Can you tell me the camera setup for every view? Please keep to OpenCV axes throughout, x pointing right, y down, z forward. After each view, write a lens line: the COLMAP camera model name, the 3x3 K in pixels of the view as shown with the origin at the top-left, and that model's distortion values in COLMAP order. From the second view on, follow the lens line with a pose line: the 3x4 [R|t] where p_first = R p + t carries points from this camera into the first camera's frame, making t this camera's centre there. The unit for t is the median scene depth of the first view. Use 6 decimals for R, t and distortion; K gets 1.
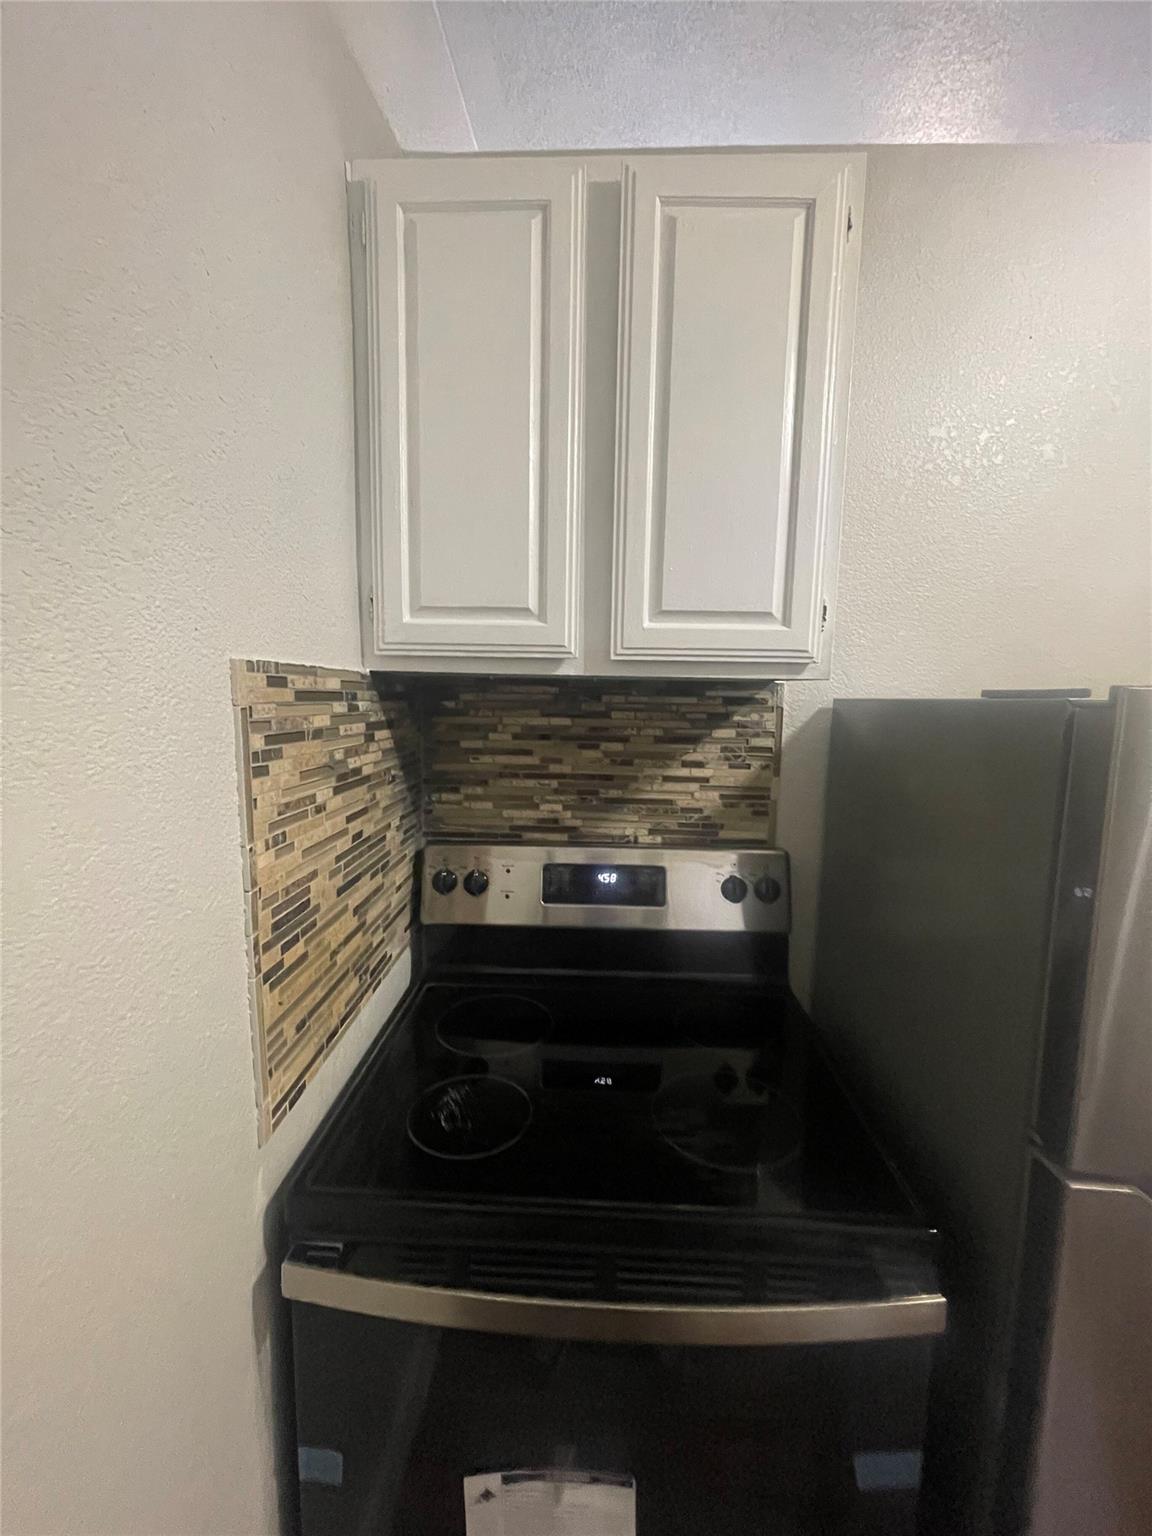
lens RADIAL K [[617.3, 0, 577.9], [0, 617.3, 763.9], [0, 0, 1]] dist [0.000122, 0.000238]
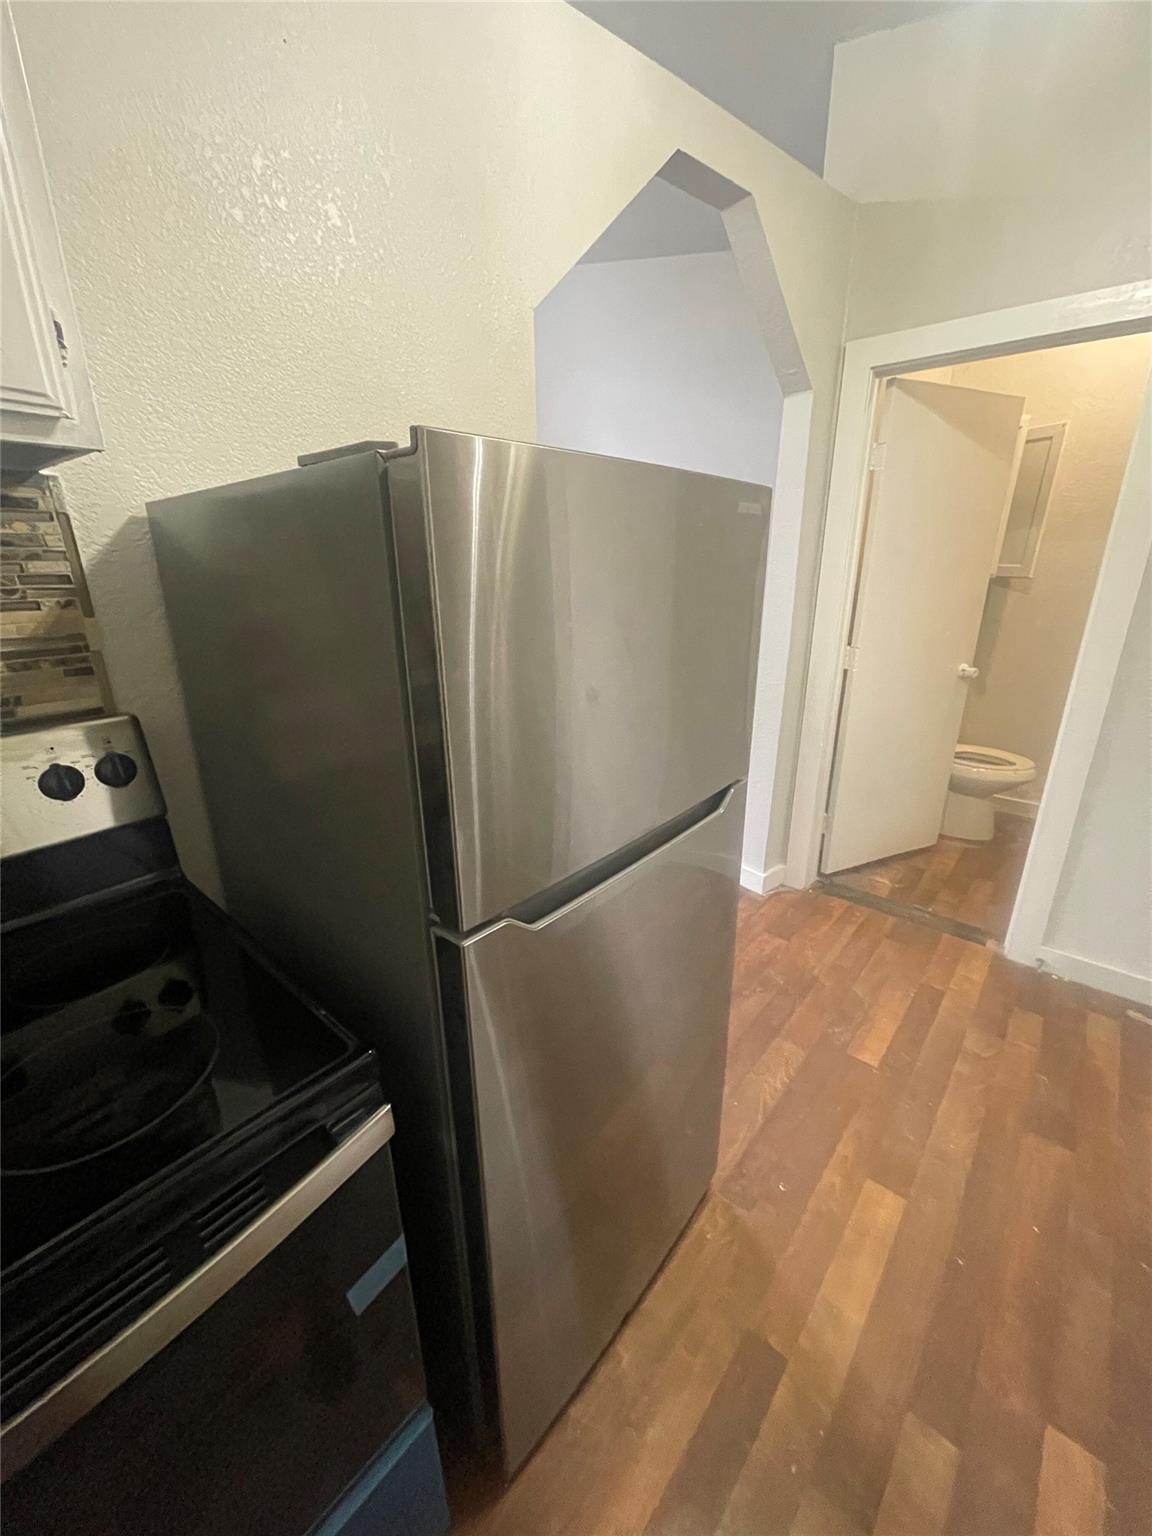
lens RADIAL K [[617.3, 0, 564.8], [0, 617.3, 756.1], [0, 0, 1]] dist [0.000122, 0.000238]
pose [[0.633472, -0.264403, 0.727189, 0.108469], [0.115027, 0.961542, 0.249410, 0.062075], [-0.765168, -0.074348, 0.639523, 0.105397]]
